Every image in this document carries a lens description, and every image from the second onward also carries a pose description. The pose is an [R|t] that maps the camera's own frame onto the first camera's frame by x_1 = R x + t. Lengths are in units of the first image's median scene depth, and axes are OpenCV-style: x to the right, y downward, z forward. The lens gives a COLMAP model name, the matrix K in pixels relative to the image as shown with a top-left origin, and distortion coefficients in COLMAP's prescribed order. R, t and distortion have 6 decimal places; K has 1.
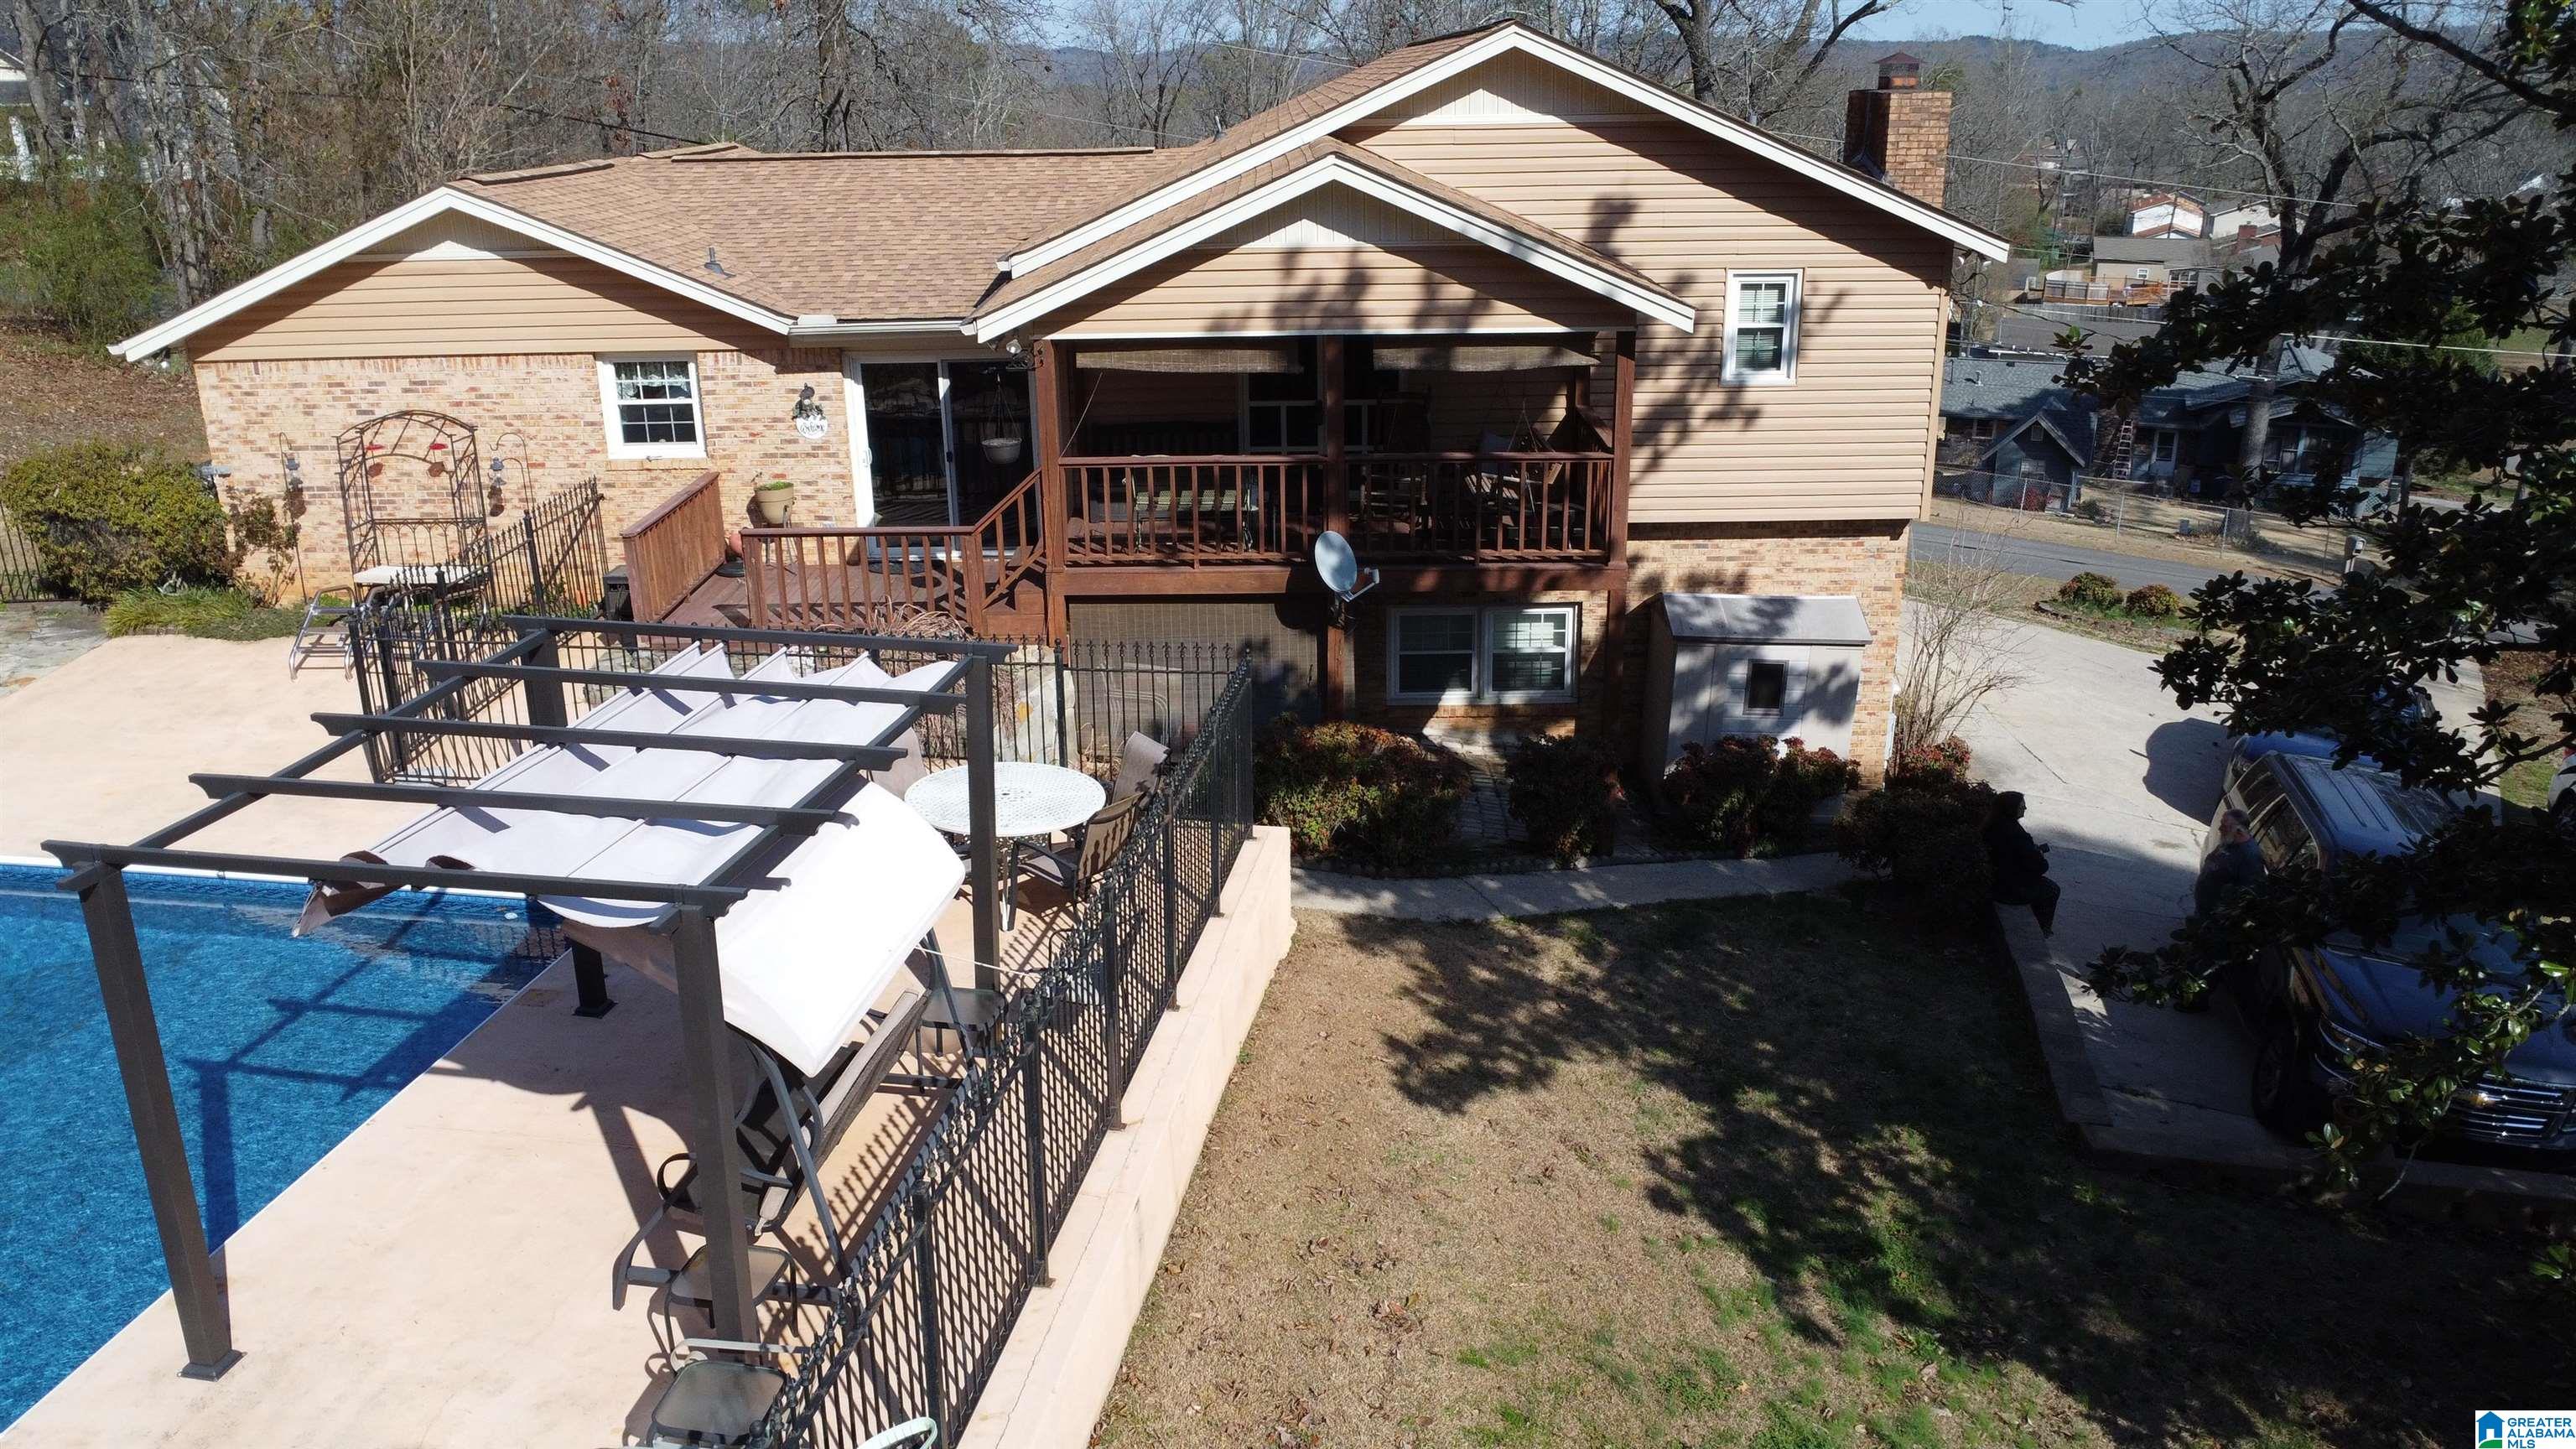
lens RADIAL K [[1852.2, 0, 1285.3], [0, 1852.2, 736.6], [0, 0, 1]] dist [-0.027912, -0.007710]
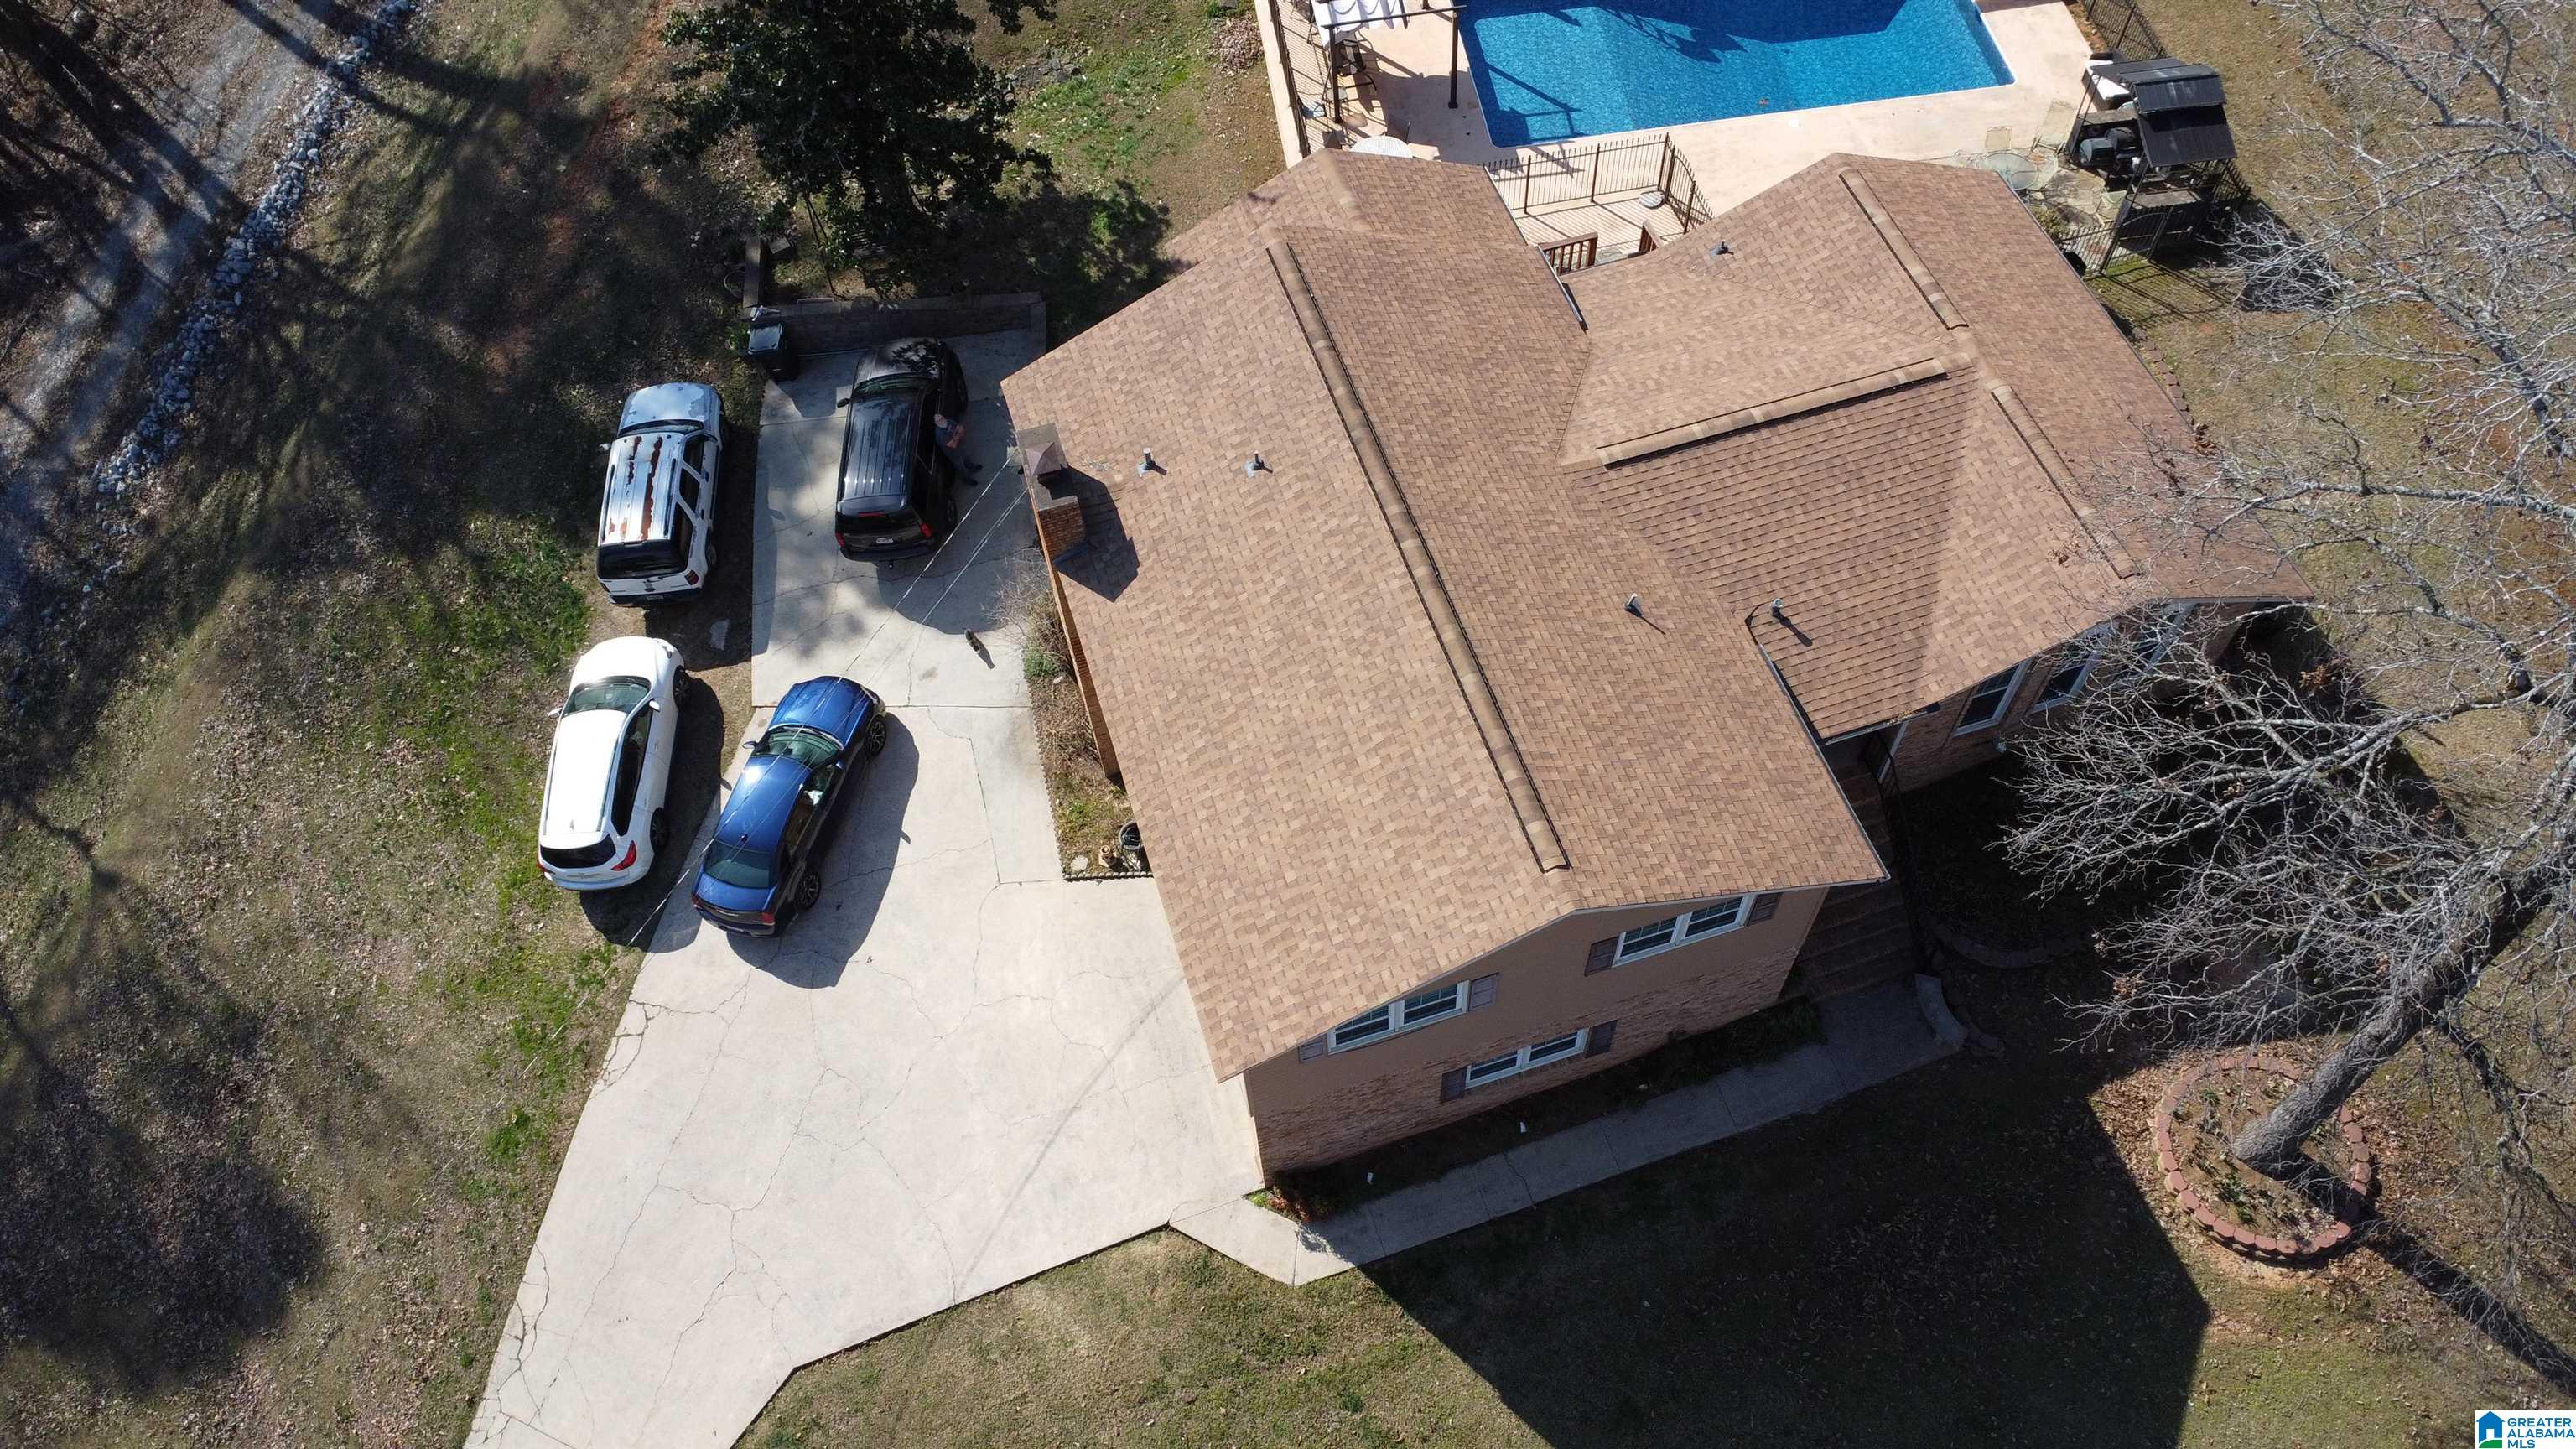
lens RADIAL K [[1852.2, 0, 1287.5], [0, 1852.2, 723.3], [0, 0, 1]] dist [-0.027912, -0.007710]
pose [[-0.953556, 0.280599, -0.109522, 0.388445], [-0.042905, 0.233368, 0.971442, -1.802638], [0.298144, 0.931023, -0.210490, 1.647404]]
